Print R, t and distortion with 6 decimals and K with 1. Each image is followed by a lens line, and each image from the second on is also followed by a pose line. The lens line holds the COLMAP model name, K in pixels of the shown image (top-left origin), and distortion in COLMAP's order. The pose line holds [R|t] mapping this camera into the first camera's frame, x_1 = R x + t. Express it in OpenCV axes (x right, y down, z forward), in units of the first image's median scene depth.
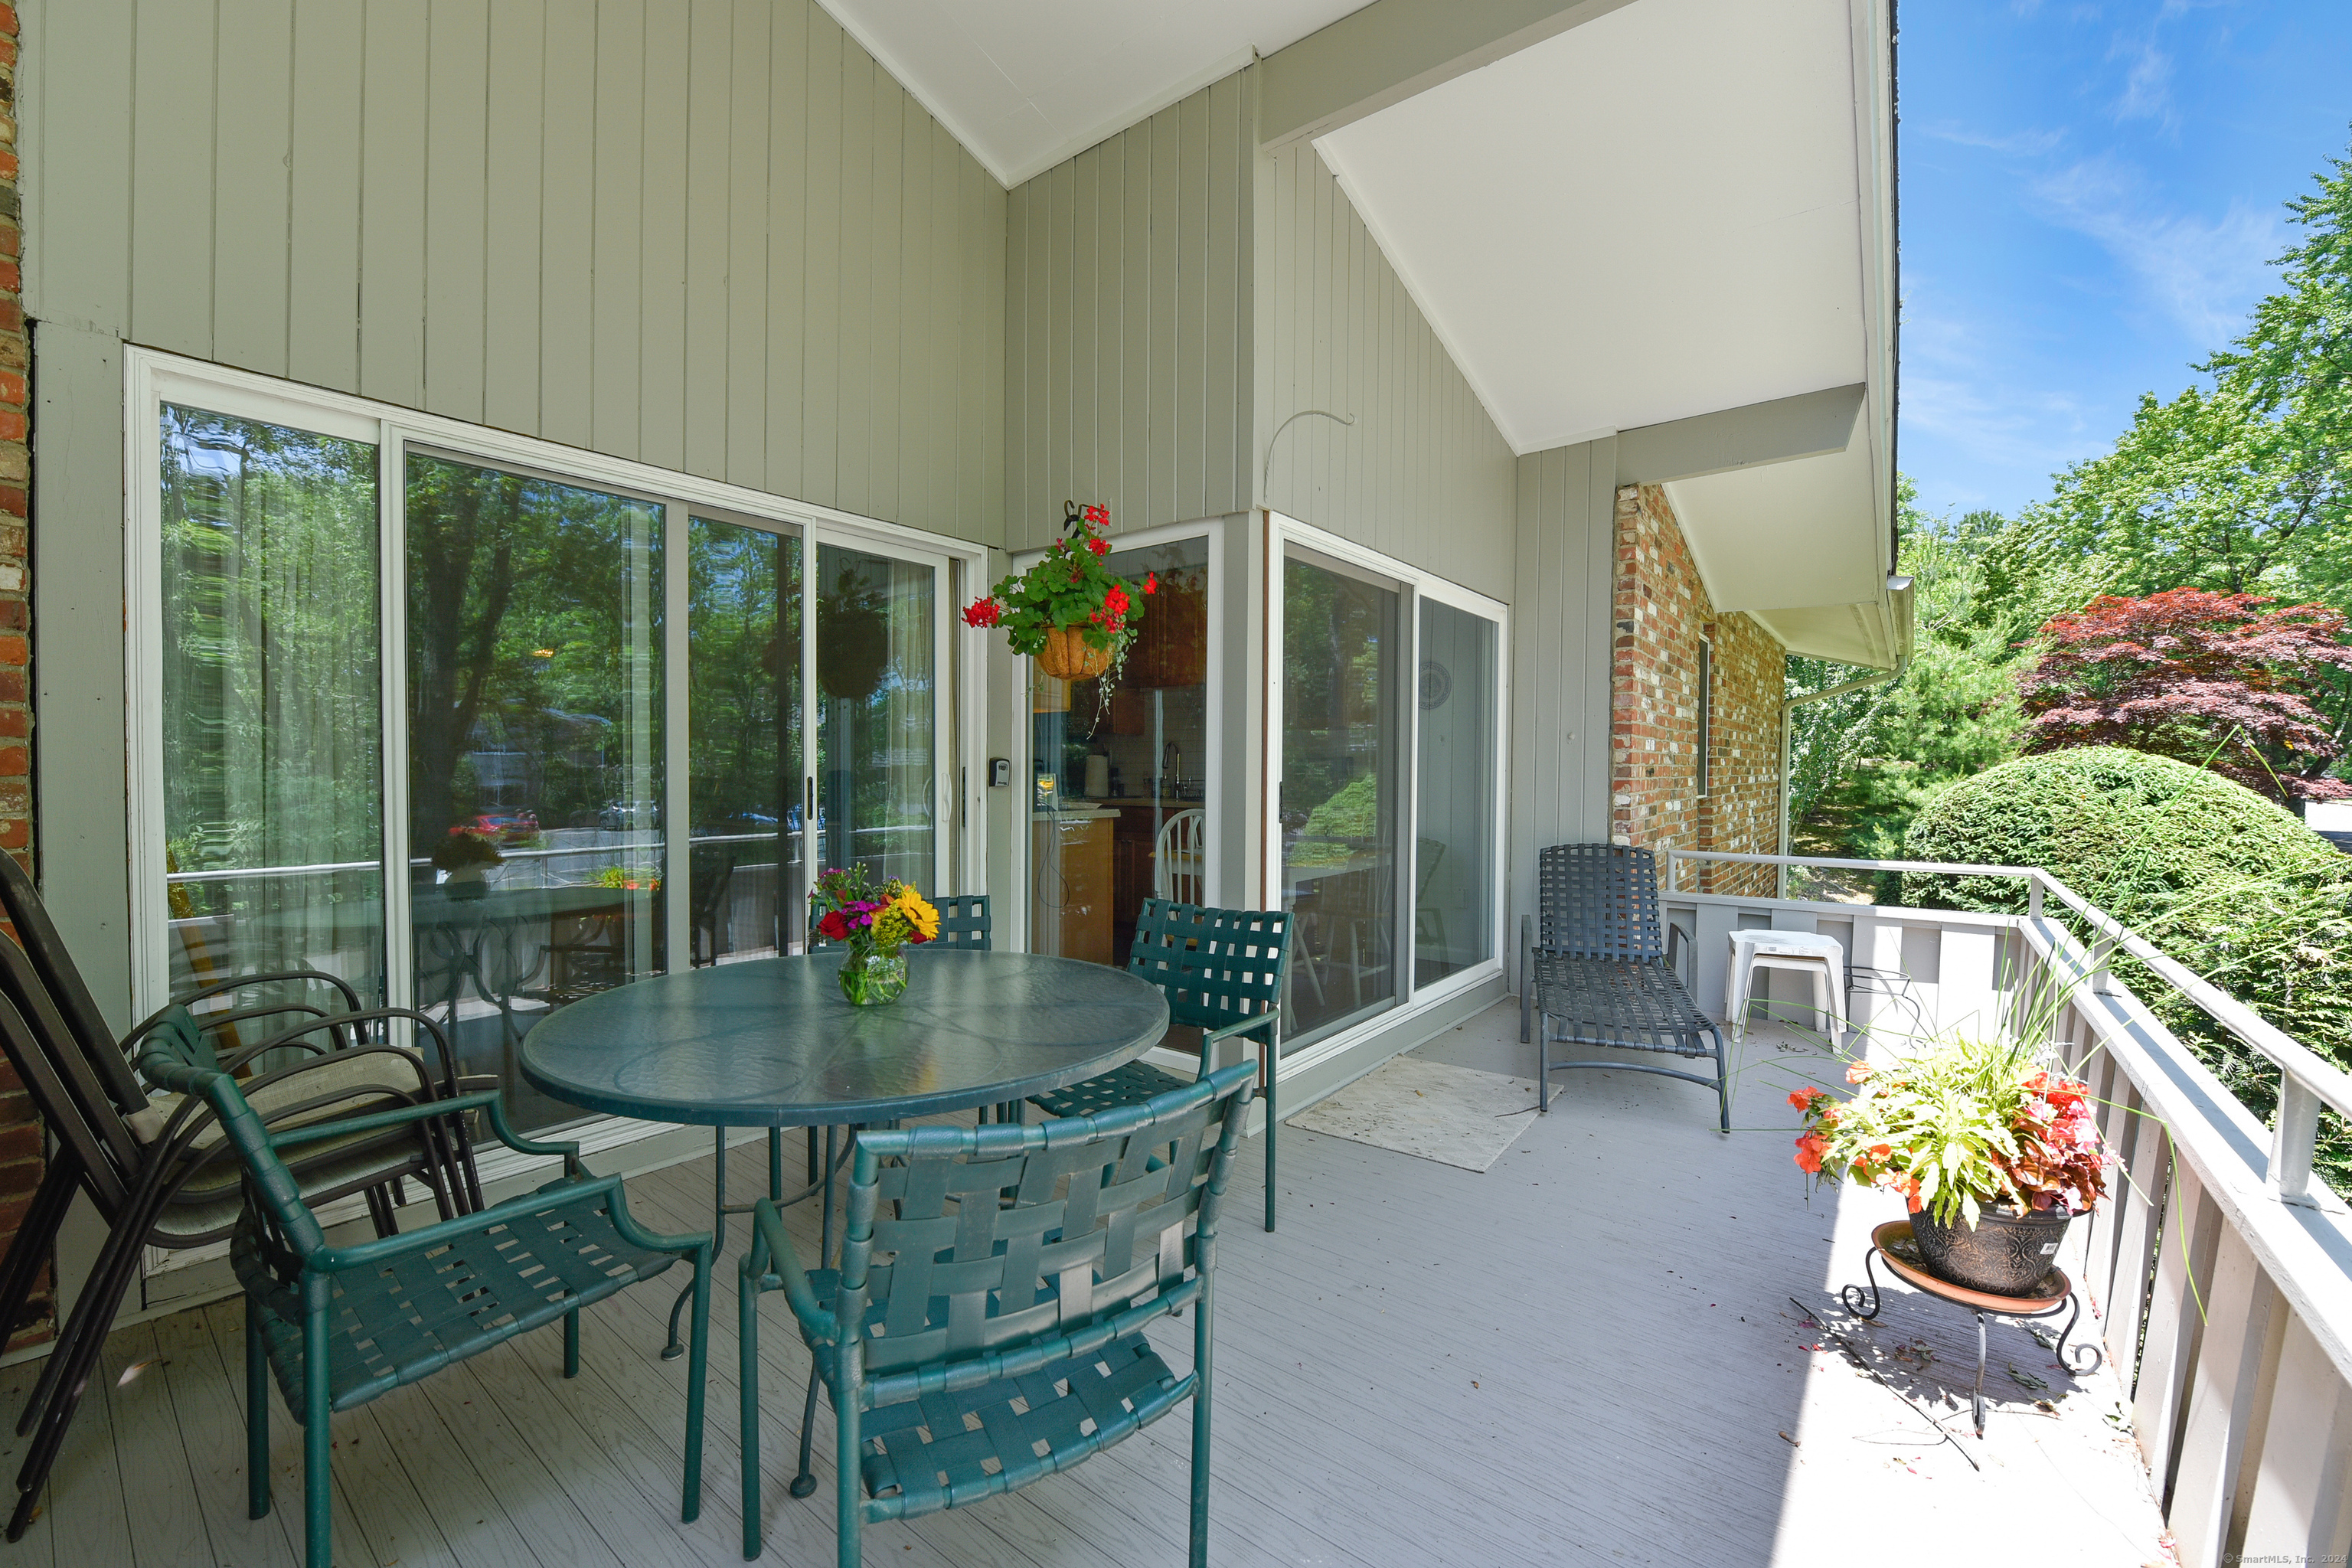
lens RADIAL K [[946.6, 0, 1182.9], [0, 946.6, 796.0], [0, 0, 1]] dist [-0.001004, -0.000230]
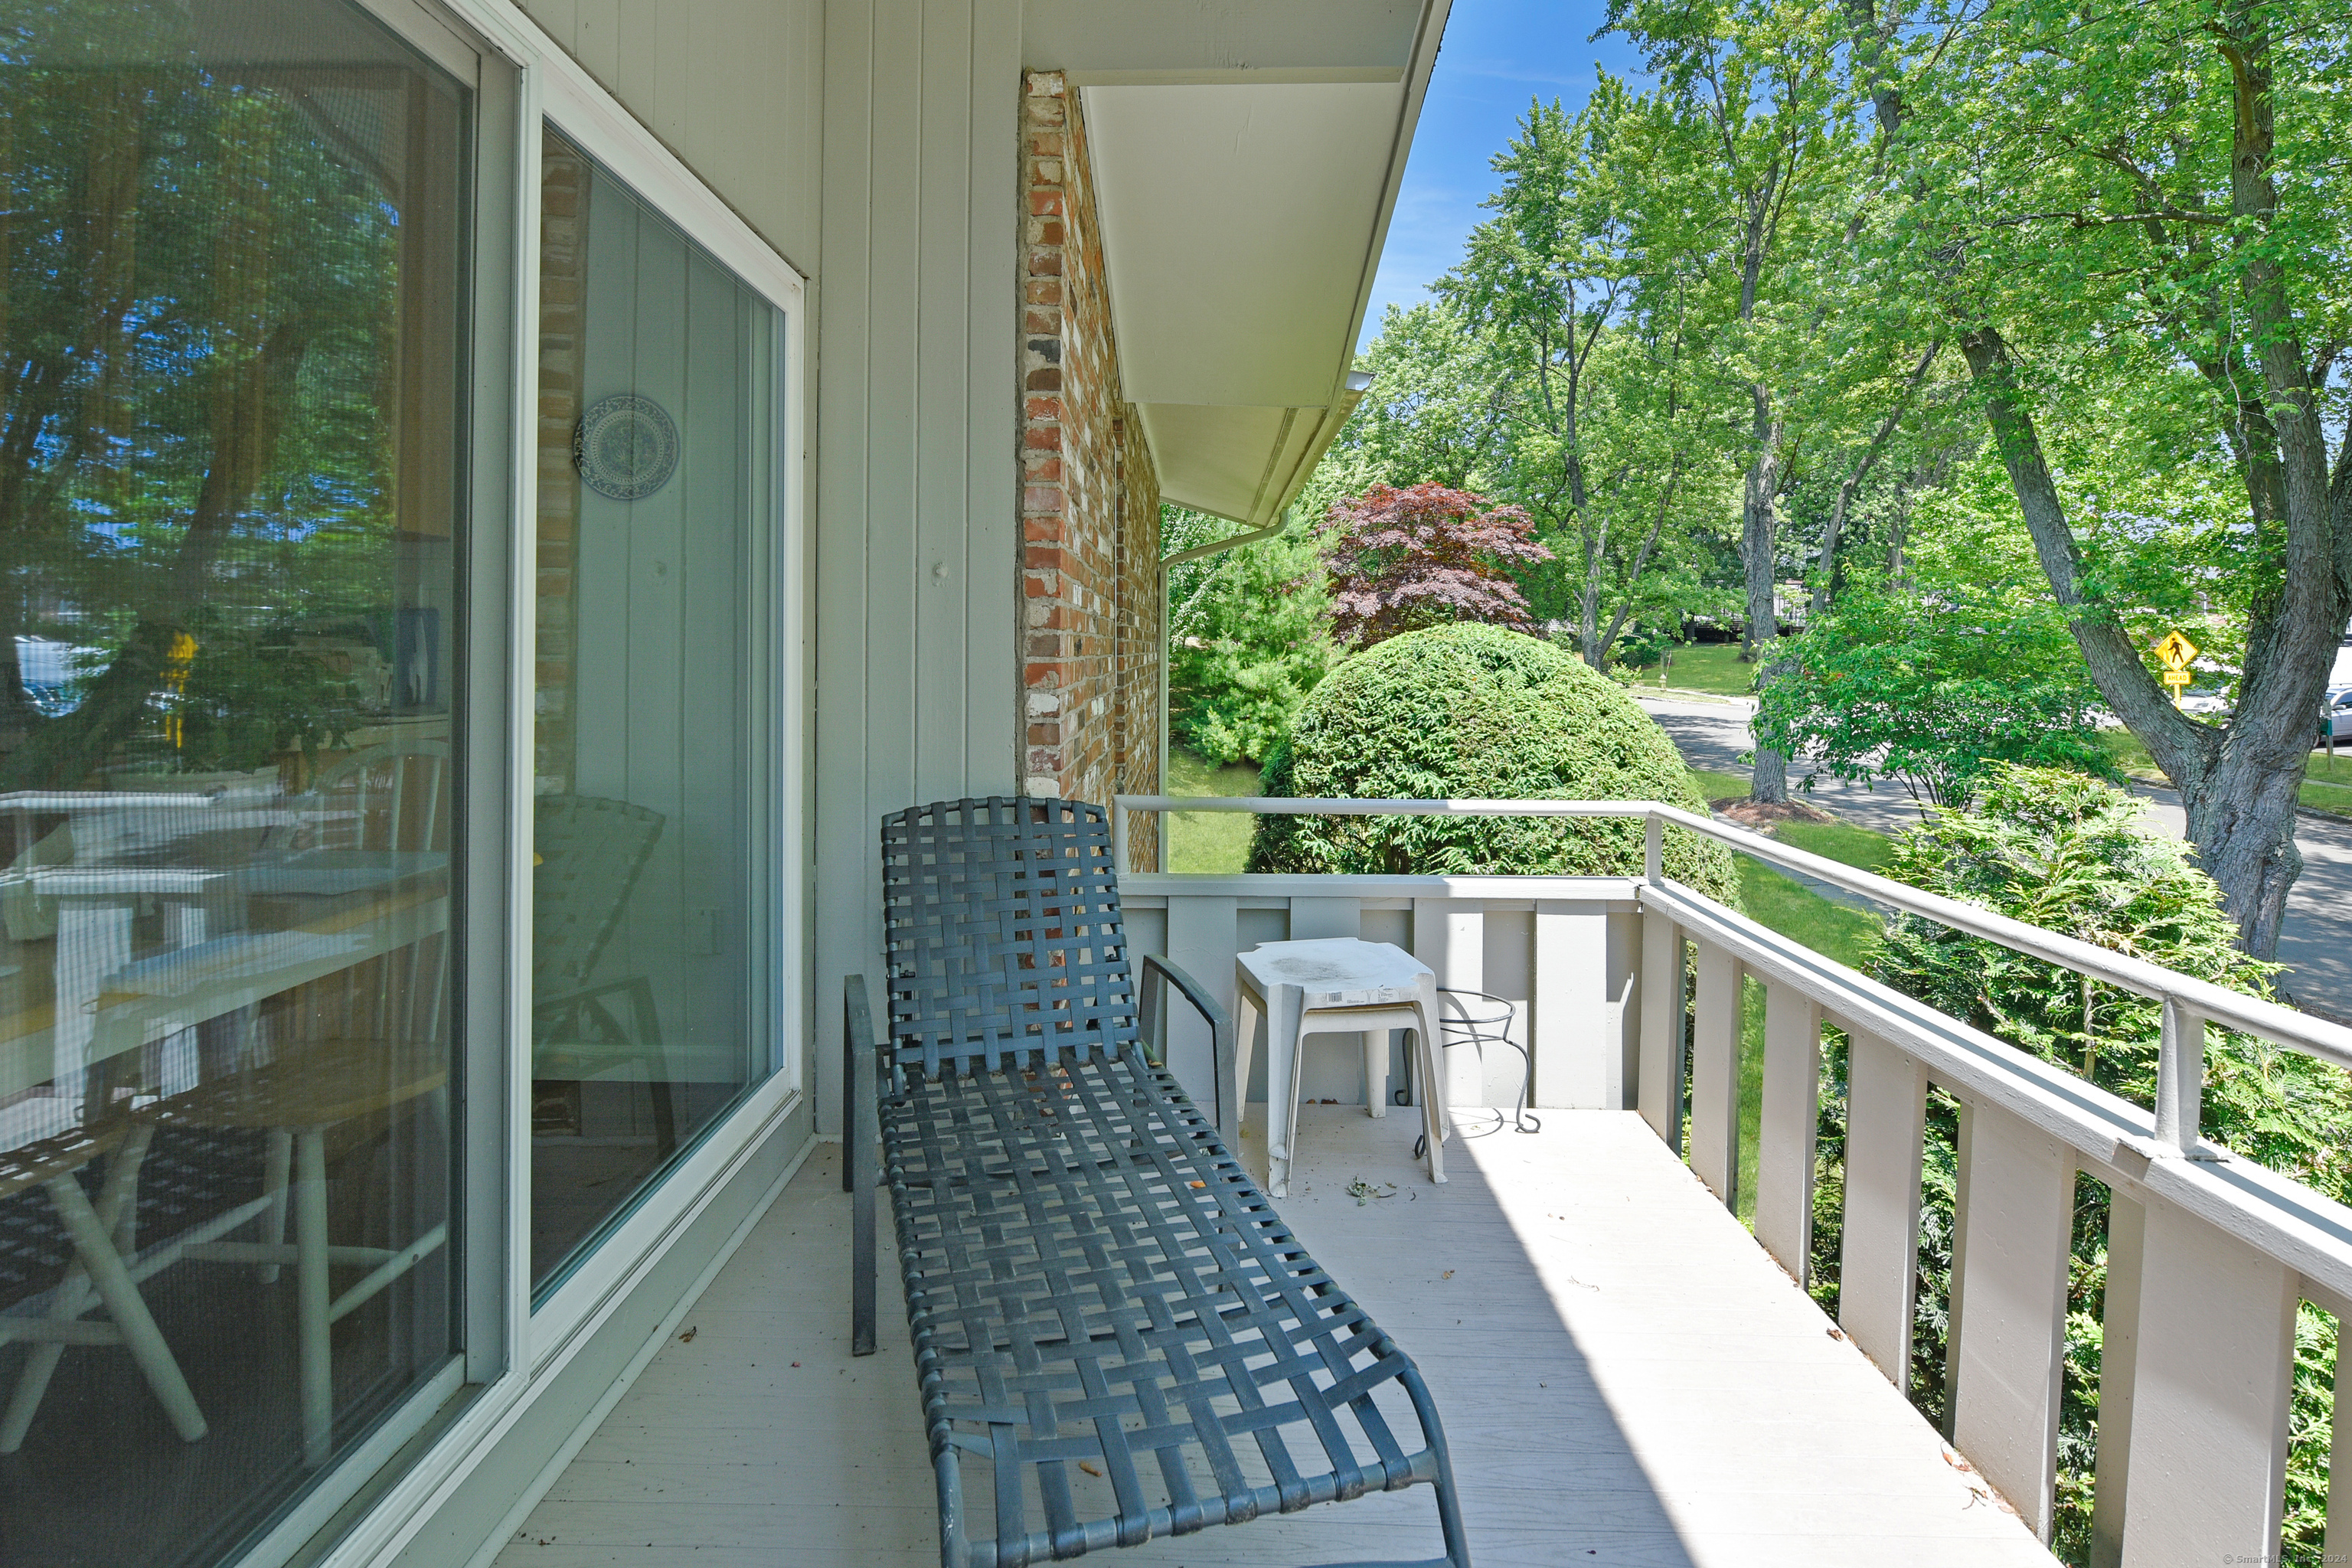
lens RADIAL K [[1121.3, 0, 1179.7], [0, 1121.3, 664.0], [0, 0, 1]] dist [-0.018520, 0.000258]
pose [[0.796677, -0.004599, 0.604388, 0.159102], [0.012884, 0.999873, -0.009376, -0.009138], [-0.604268, 0.015257, 0.796635, 0.460416]]
